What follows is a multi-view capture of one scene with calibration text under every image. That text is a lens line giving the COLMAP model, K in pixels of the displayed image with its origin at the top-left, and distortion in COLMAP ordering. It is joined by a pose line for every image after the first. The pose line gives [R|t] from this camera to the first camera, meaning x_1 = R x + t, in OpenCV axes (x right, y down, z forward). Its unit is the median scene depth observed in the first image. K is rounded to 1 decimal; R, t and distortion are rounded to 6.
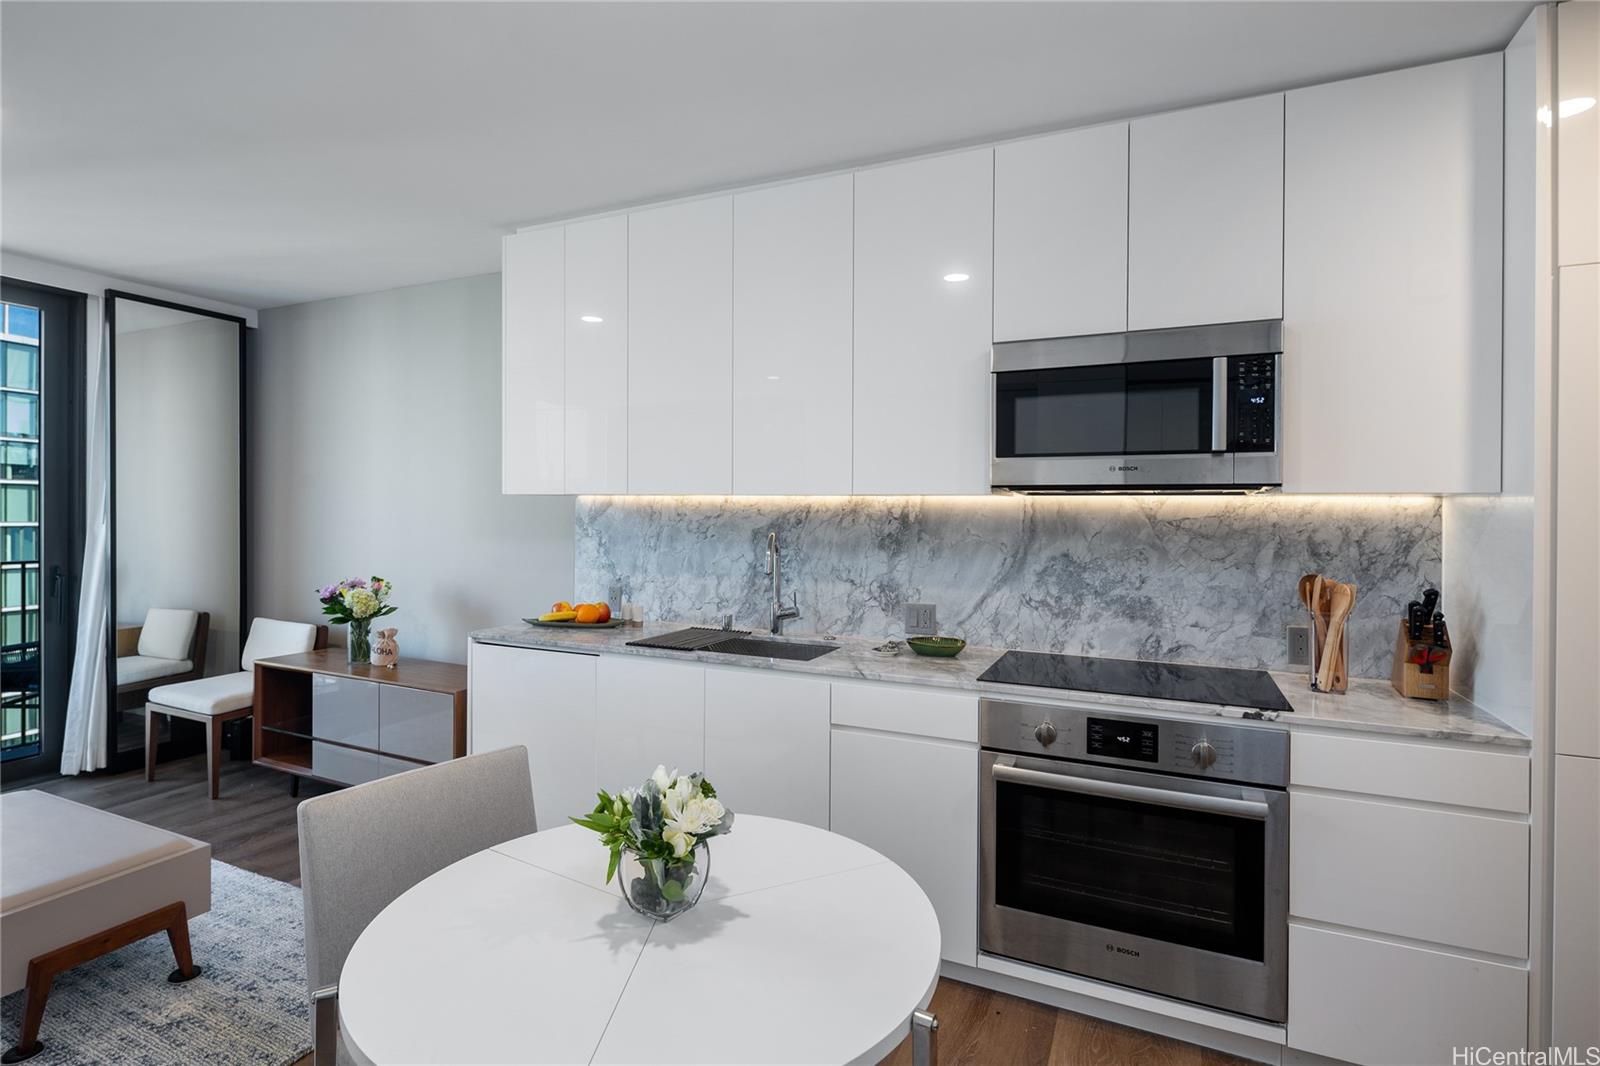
lens RADIAL K [[781.7, 0, 794.7], [0, 781.7, 520.8], [0, 0, 1]] dist [0.001423, 0.000094]
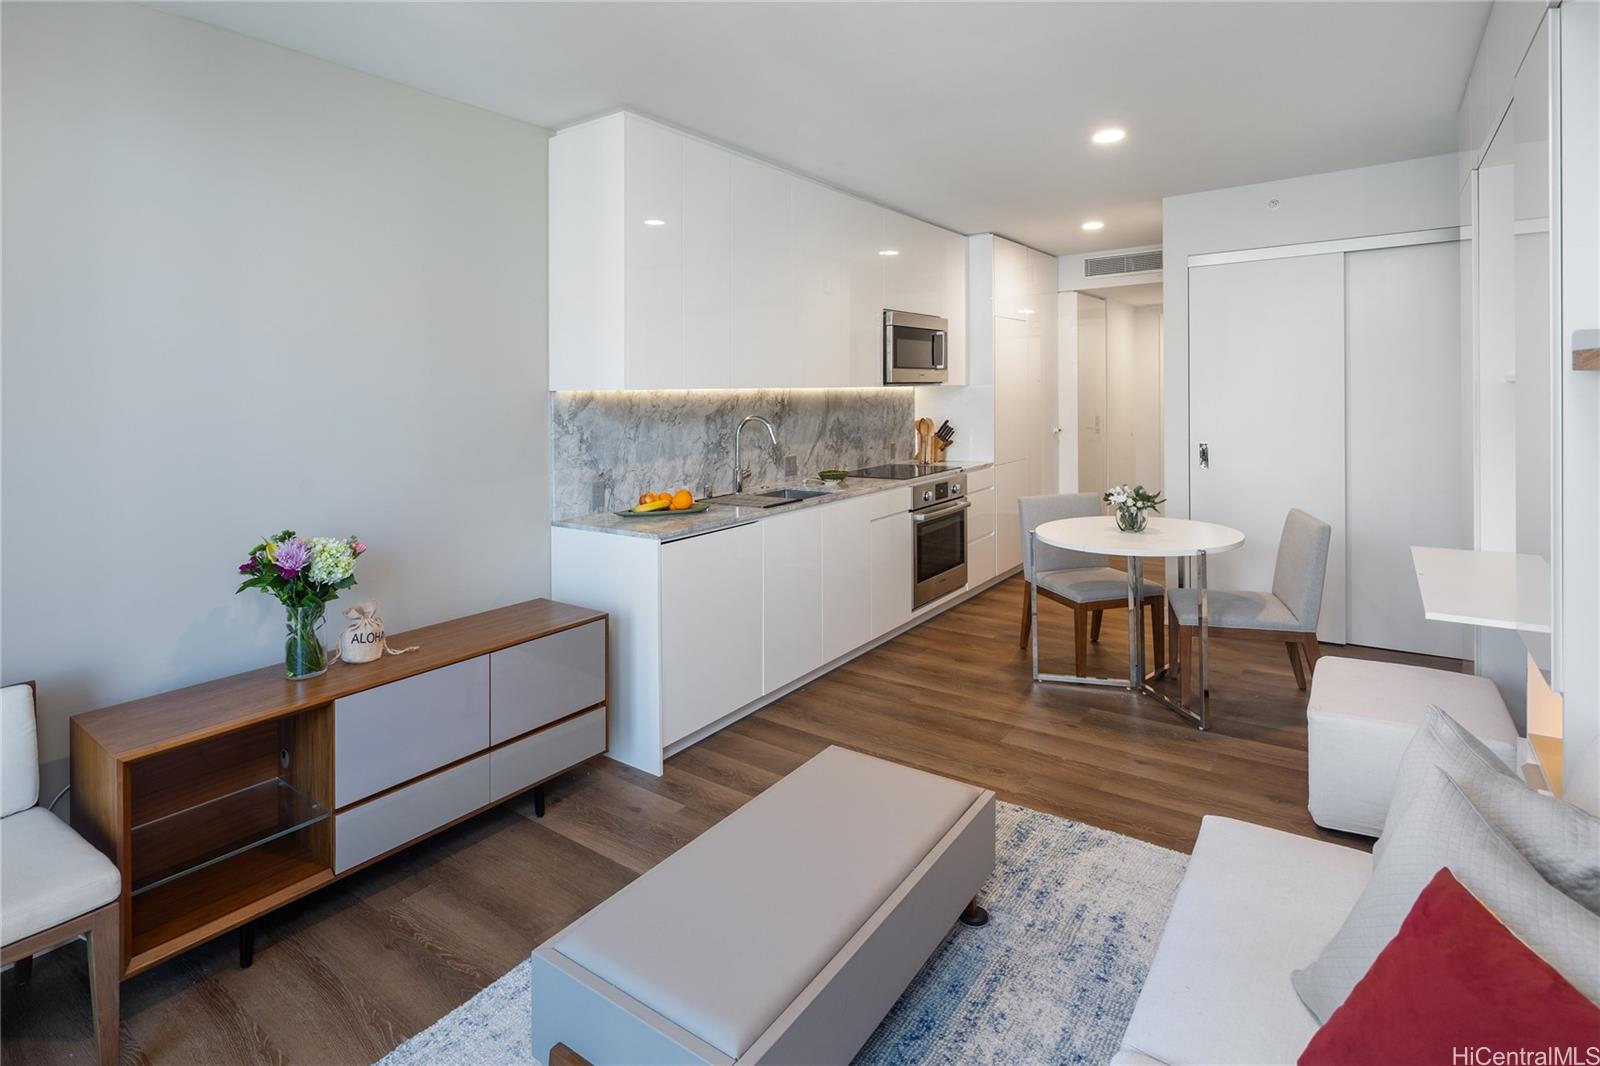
lens RADIAL K [[789.4, 0, 806.0], [0, 789.4, 392.9], [0, 0, 1]] dist [-0.002870, -0.000504]
pose [[0.189946, -0.016526, 0.981655, -1.366246], [0.030138, 0.999485, 0.010995, -0.037132], [-0.981332, 0.027496, 0.190346, 0.649948]]
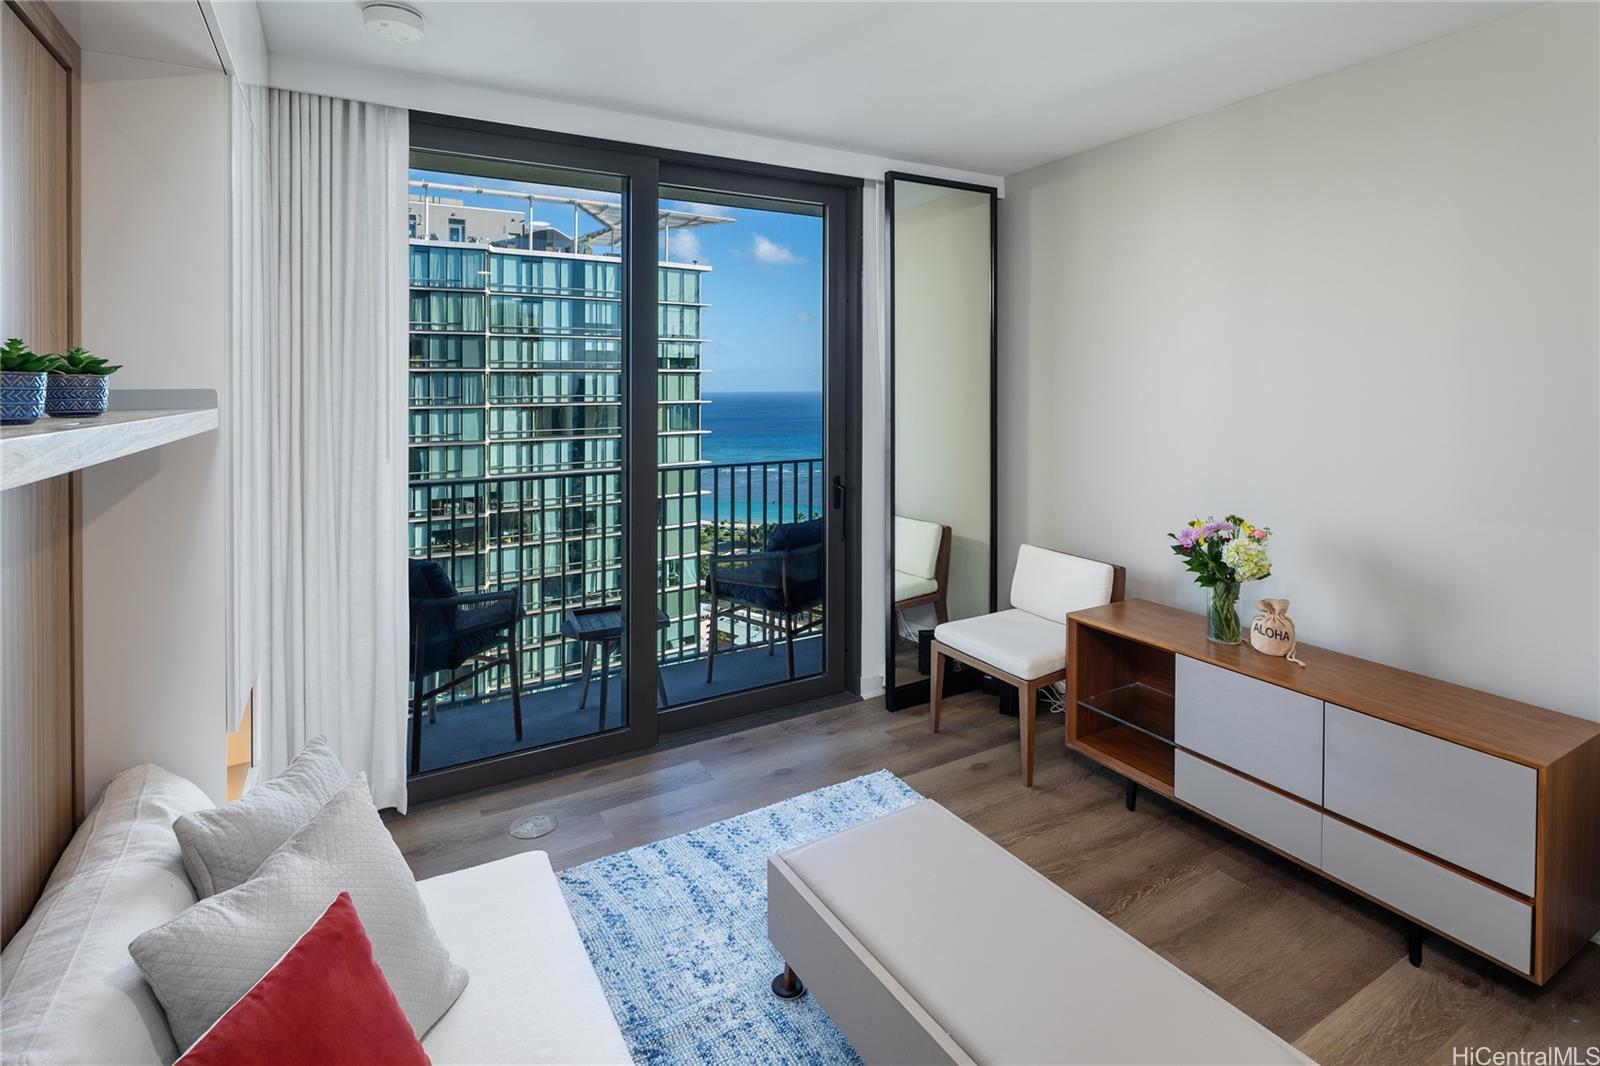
lens RADIAL K [[789.4, 0, 806.0], [0, 789.4, 392.9], [0, 0, 1]] dist [-0.002870, -0.000504]
pose [[0.820178, -0.010081, -0.572020, -0.582723], [0.008156, 0.999949, -0.005928, -0.048994], [0.572051, 0.000197, 0.820218, 0.268330]]
